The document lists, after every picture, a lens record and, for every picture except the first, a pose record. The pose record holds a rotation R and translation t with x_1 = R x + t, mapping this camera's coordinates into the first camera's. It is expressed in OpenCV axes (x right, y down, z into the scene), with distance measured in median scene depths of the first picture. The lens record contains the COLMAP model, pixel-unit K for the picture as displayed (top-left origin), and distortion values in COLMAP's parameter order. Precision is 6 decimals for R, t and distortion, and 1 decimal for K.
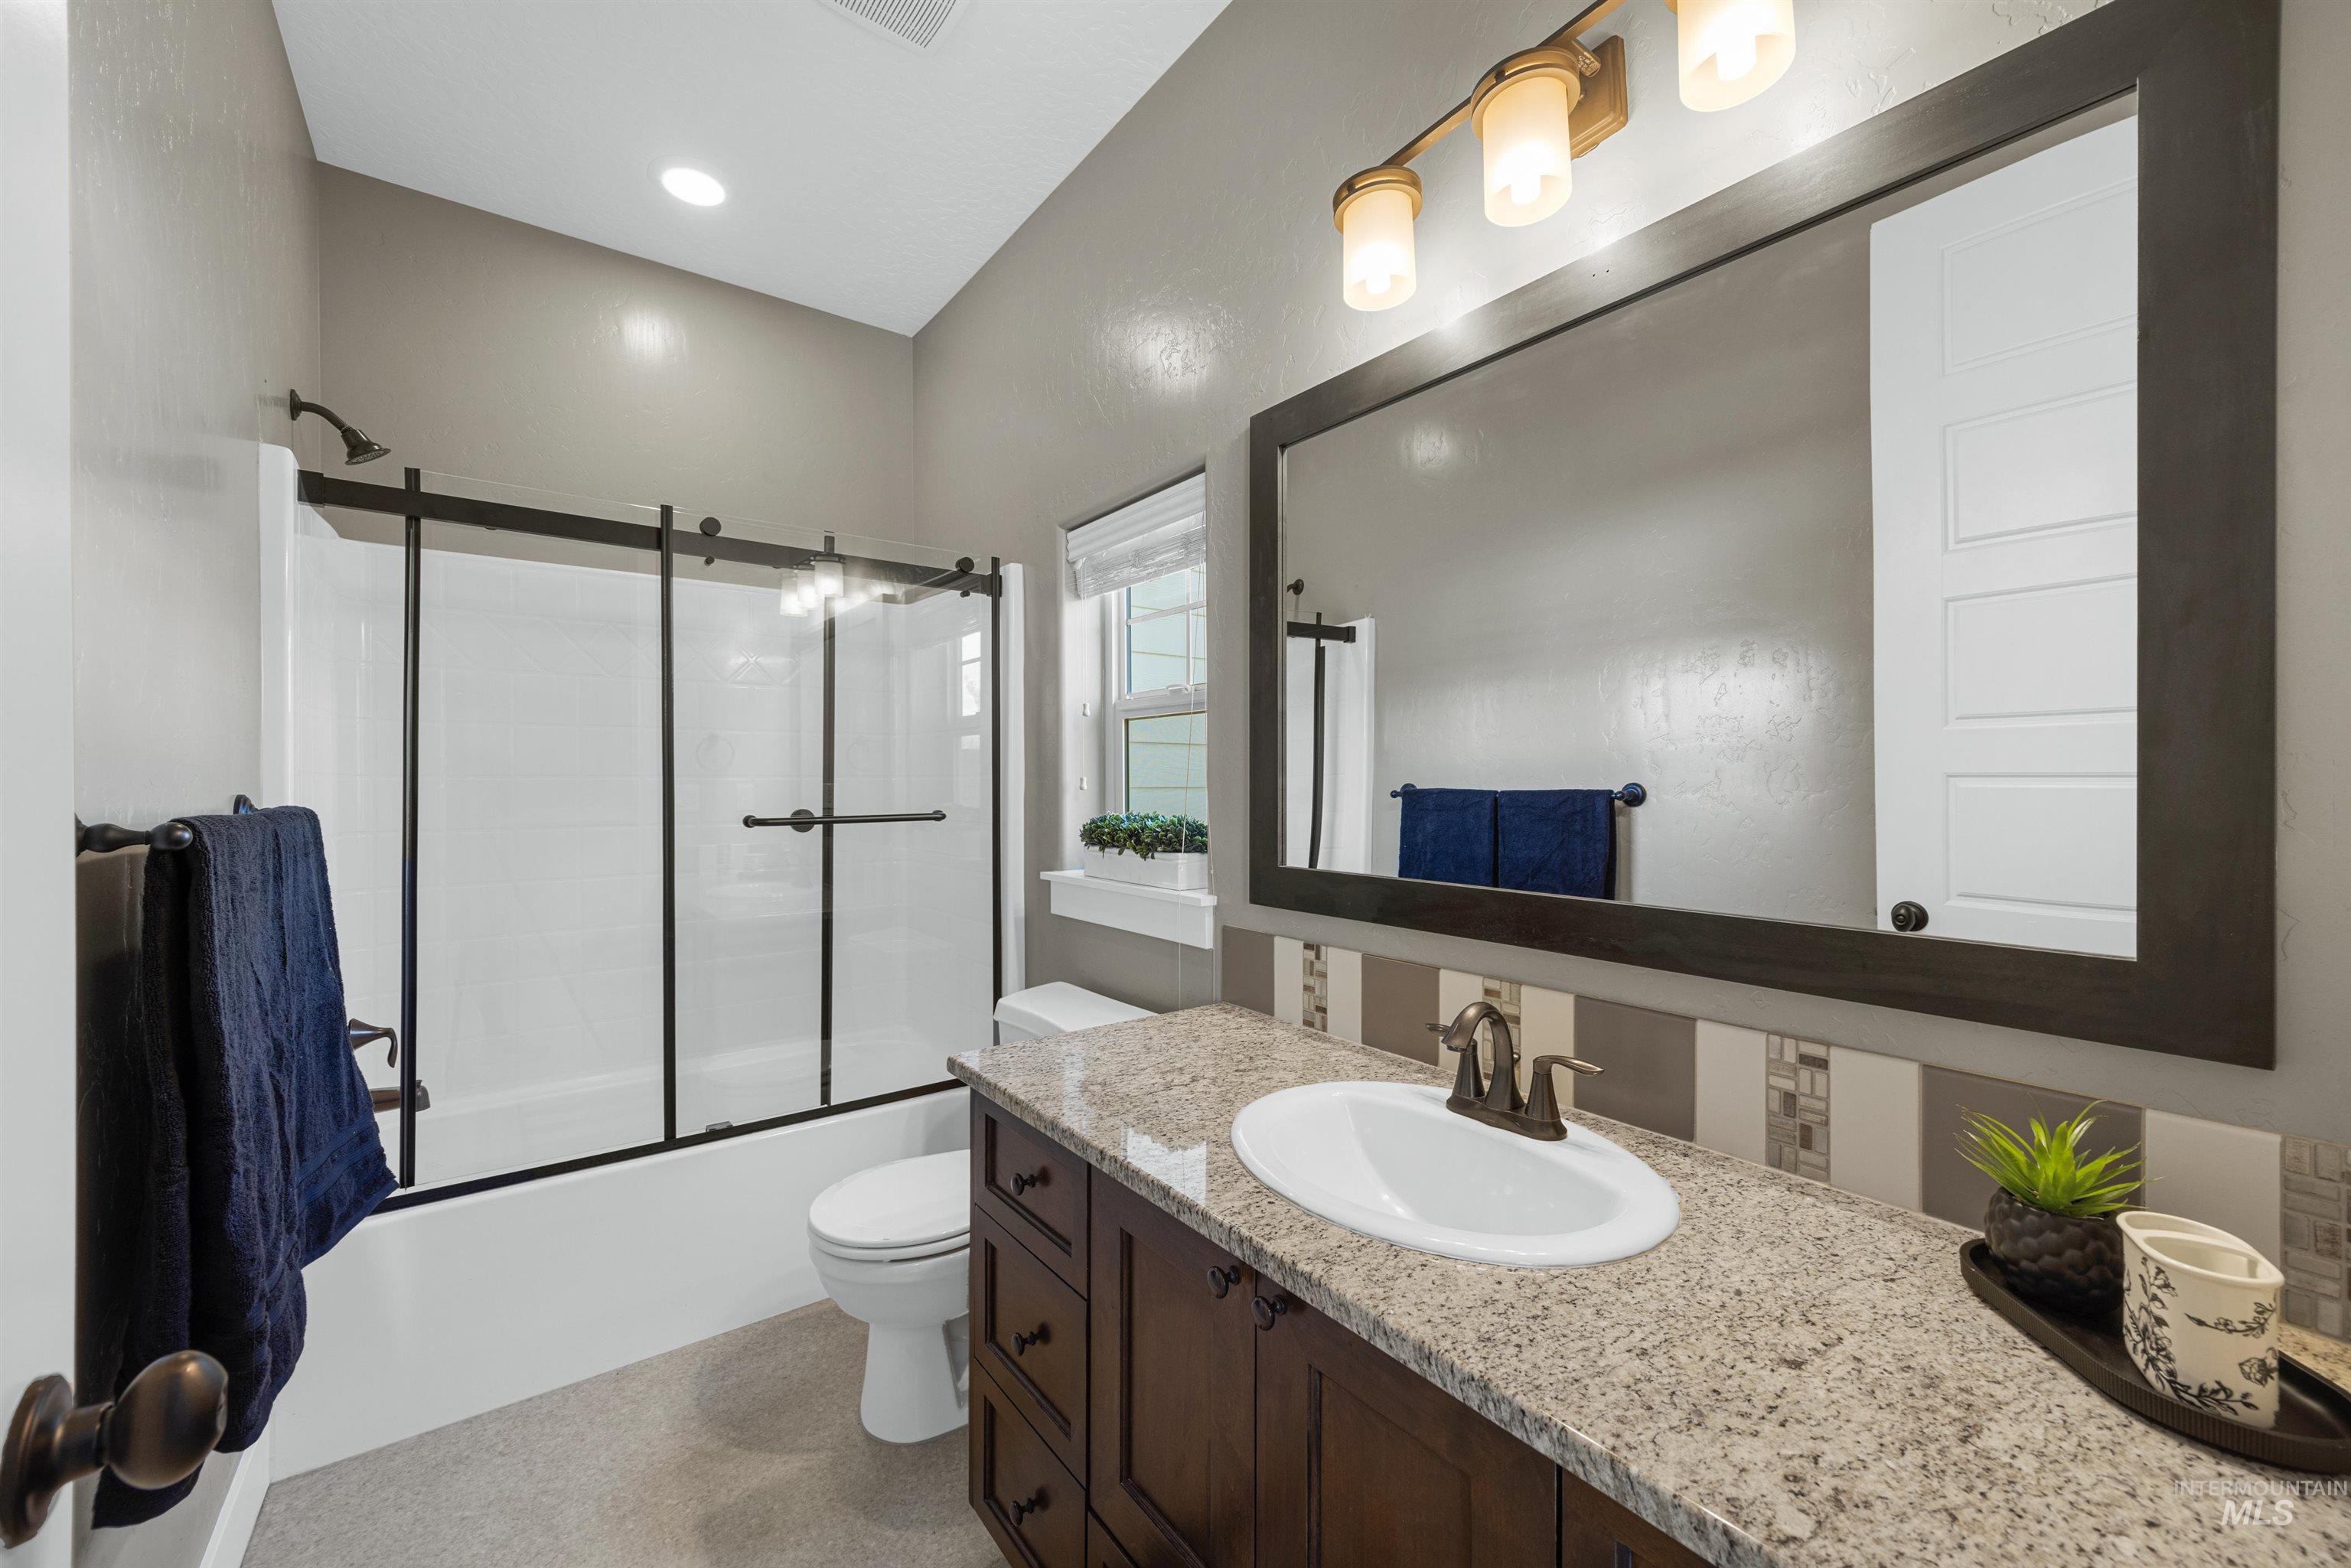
lens RADIAL K [[898.8, 0, 1175.5], [0, 898.8, 784.0], [0, 0, 1]] dist [0.000157, 0.000019]
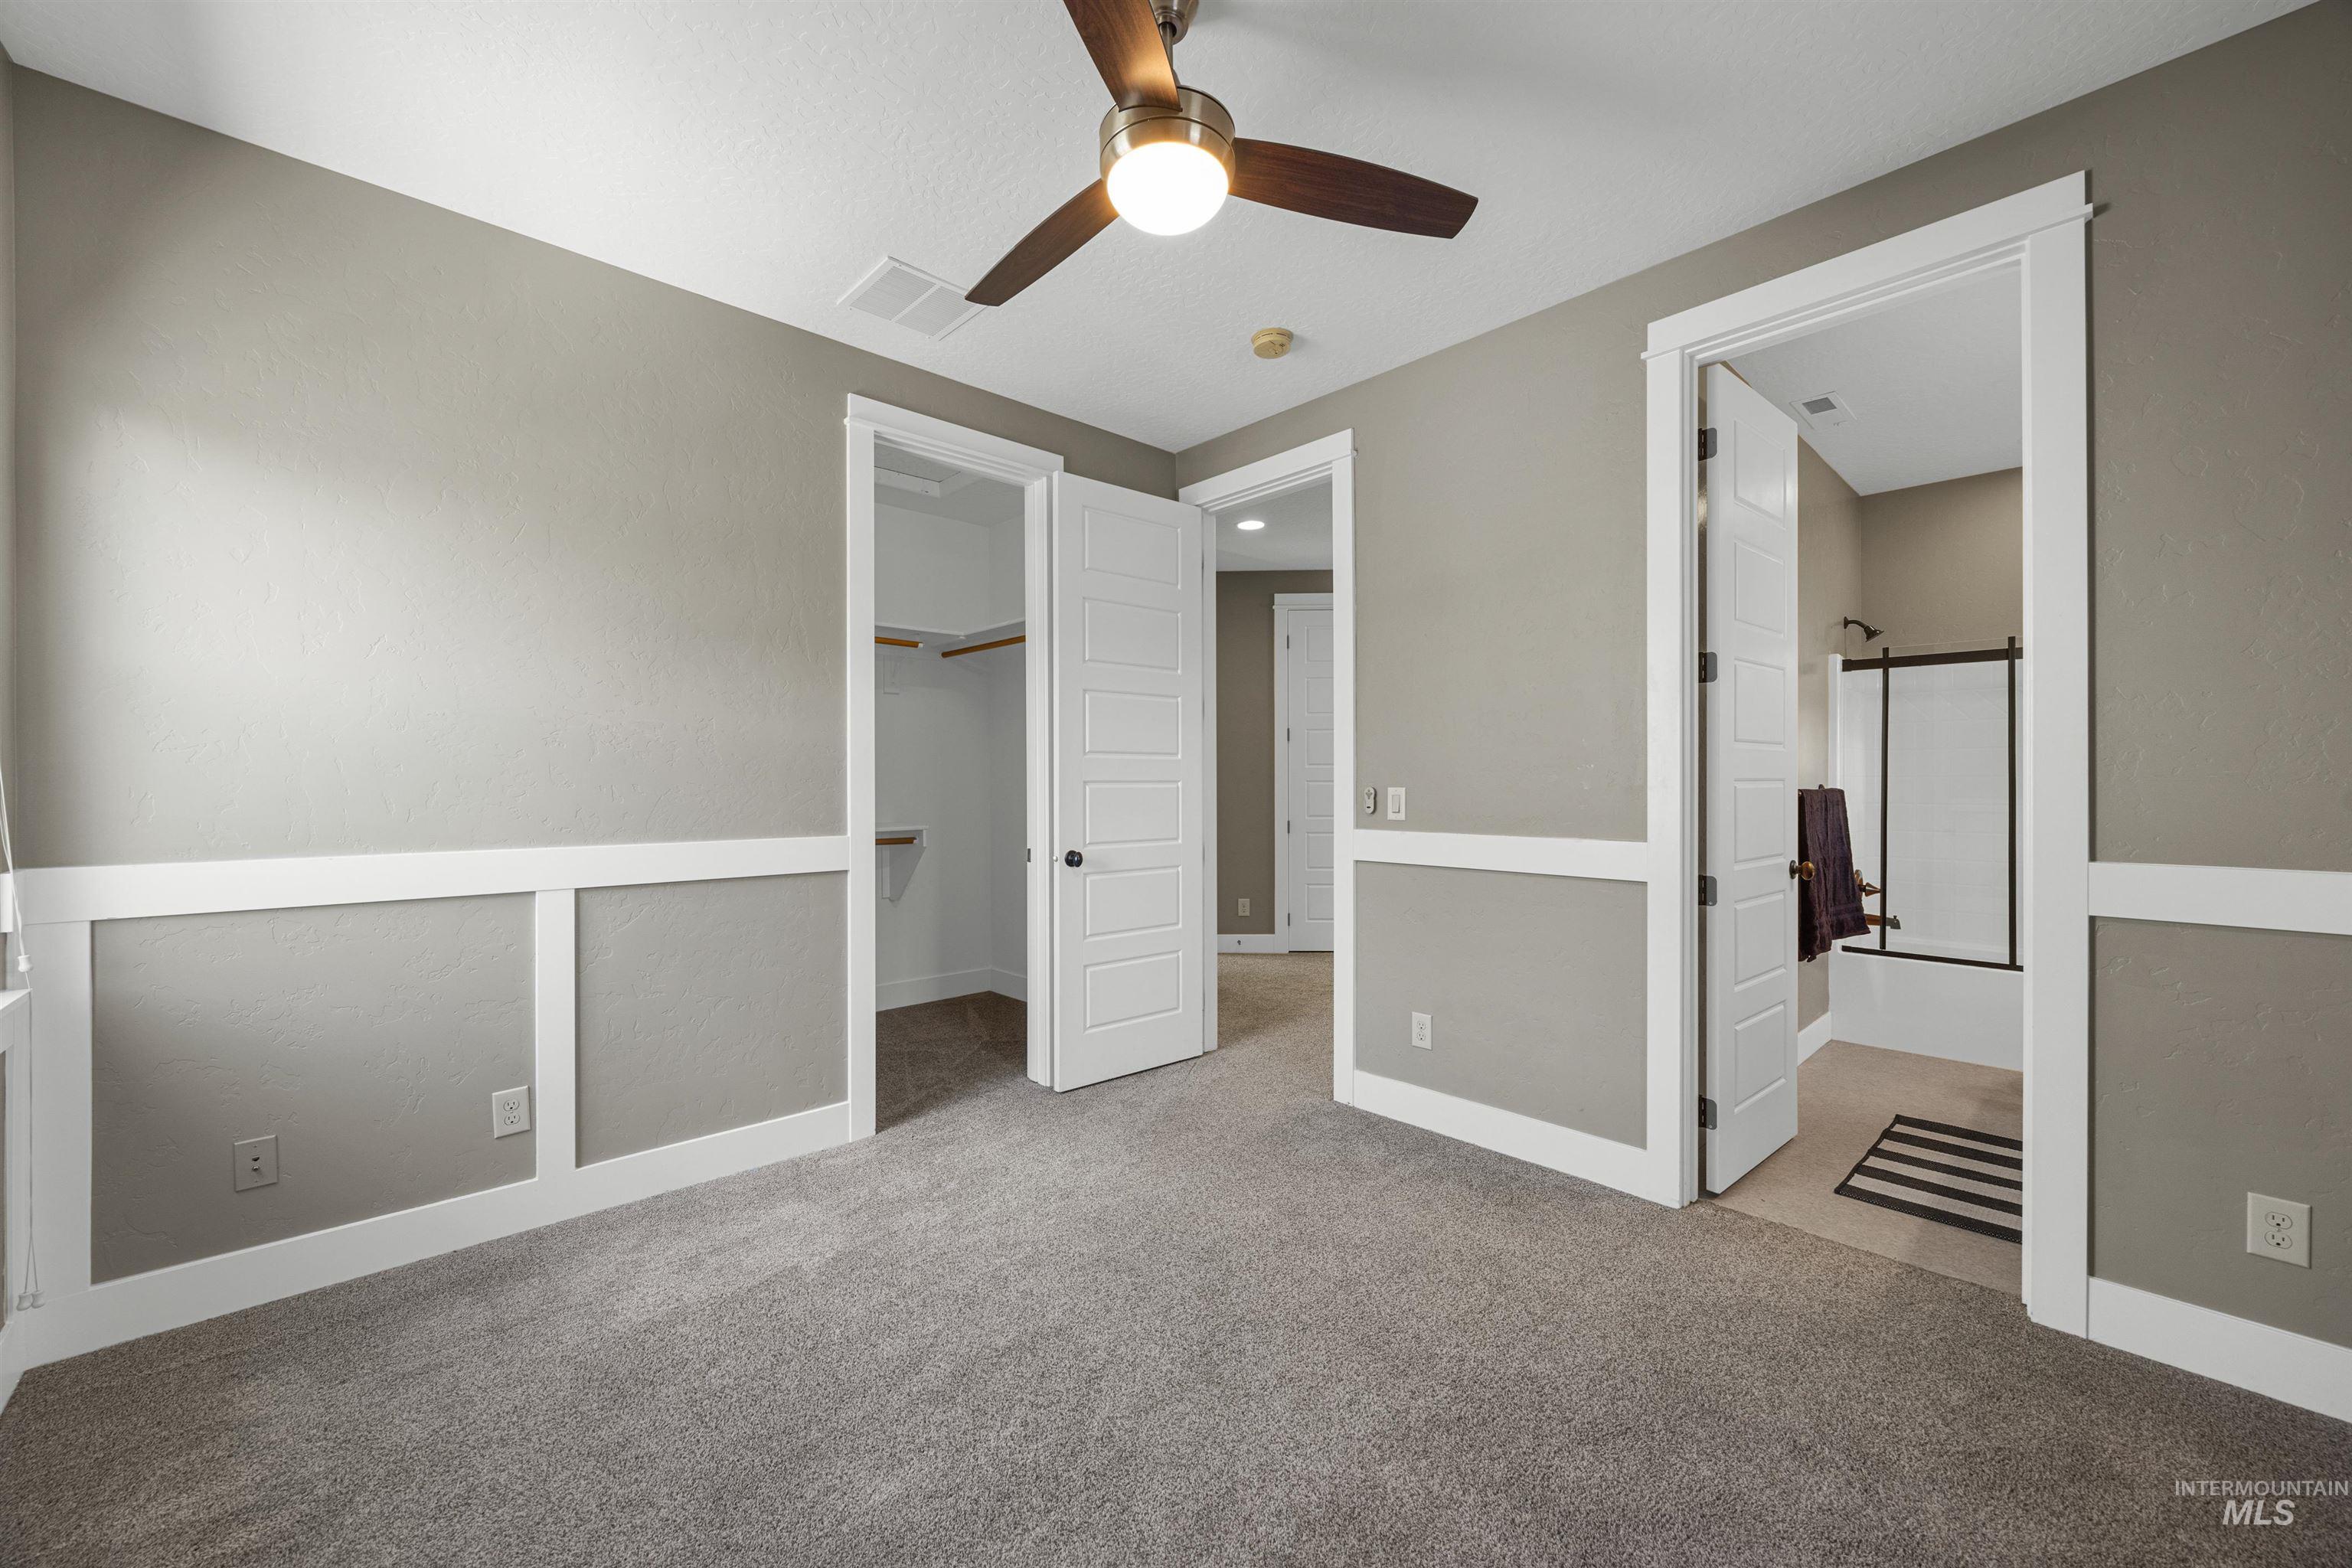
lens RADIAL K [[899.2, 0, 1176.0], [0, 899.2, 784.0], [0, 0, 1]] dist [0.000157, 0.000019]
pose [[0.123927, 0.004955, -0.992279, 1.176088], [-0.021593, 0.999764, 0.002295, 0.040347], [0.992056, 0.021142, 0.124005, -1.056472]]
